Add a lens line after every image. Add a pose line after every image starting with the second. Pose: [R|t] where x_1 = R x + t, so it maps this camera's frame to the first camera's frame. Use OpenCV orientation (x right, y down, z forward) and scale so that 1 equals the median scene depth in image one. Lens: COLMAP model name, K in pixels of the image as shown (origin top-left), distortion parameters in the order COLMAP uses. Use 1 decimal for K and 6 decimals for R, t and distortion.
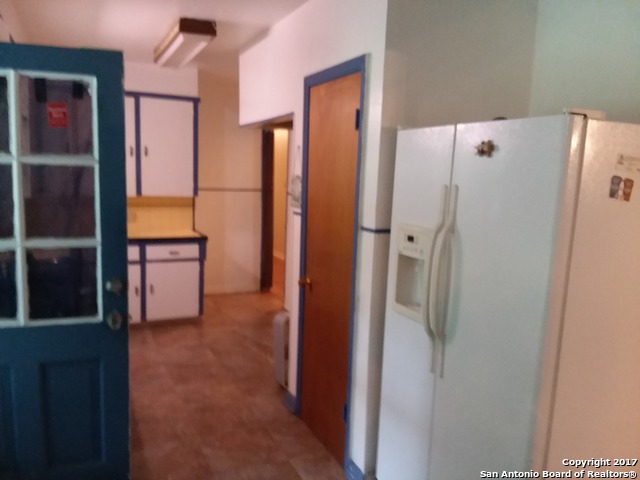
lens RADIAL K [[501.1, 0, 315.8], [0, 501.1, 243.1], [0, 0, 1]] dist [0.076668, 0.000472]
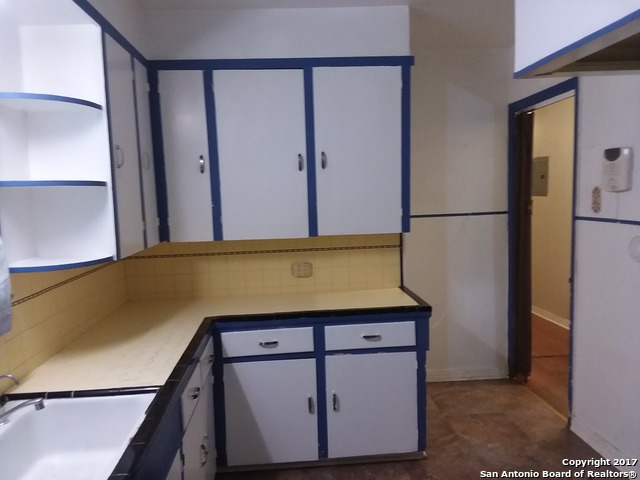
lens RADIAL K [[501.1, 0, 315.8], [0, 501.1, 243.1], [0, 0, 1]] dist [0.076668, 0.000472]
pose [[0.931658, -0.026839, -0.362344, -0.132133], [0.014041, 0.999183, -0.037907, -0.061967], [0.363065, 0.030229, 0.931273, 0.447592]]
